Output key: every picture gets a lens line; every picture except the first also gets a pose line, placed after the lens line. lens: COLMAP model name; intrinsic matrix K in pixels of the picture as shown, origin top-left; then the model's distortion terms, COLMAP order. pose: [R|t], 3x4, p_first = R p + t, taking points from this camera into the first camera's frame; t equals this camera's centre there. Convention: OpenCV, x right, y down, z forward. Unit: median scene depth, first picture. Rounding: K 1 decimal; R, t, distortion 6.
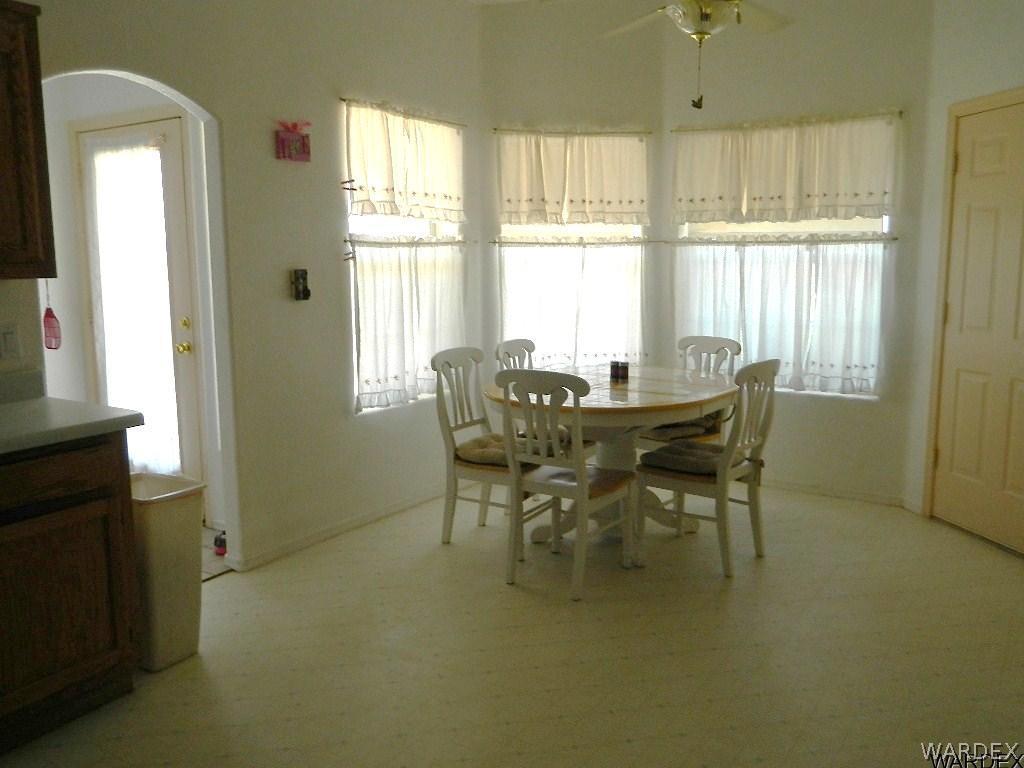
lens RADIAL K [[855.1, 0, 512.7], [0, 855.1, 382.4], [0, 0, 1]] dist [0.006489, -0.007645]
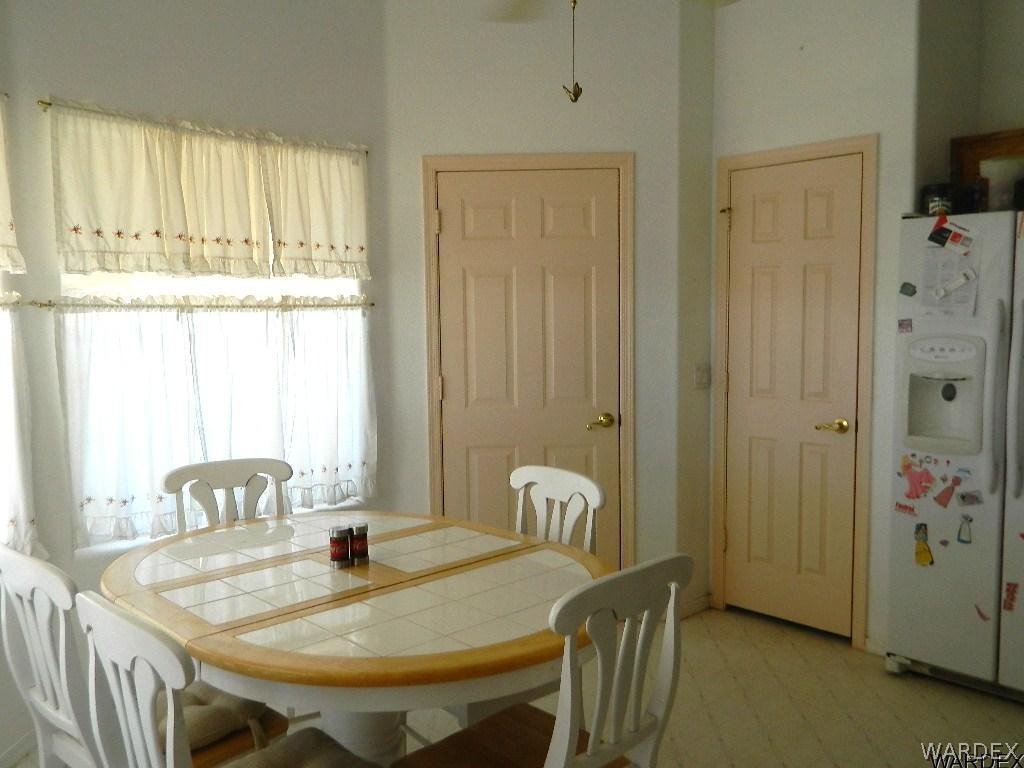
lens RADIAL K [[855.1, 0, 512.6], [0, 855.1, 383.3], [0, 0, 1]] dist [0.006489, -0.007645]
pose [[0.213522, -0.078950, 0.973743, -0.315212], [0.151681, 0.987321, 0.046790, -0.105797], [-0.965091, 0.137707, 0.222790, 0.666807]]
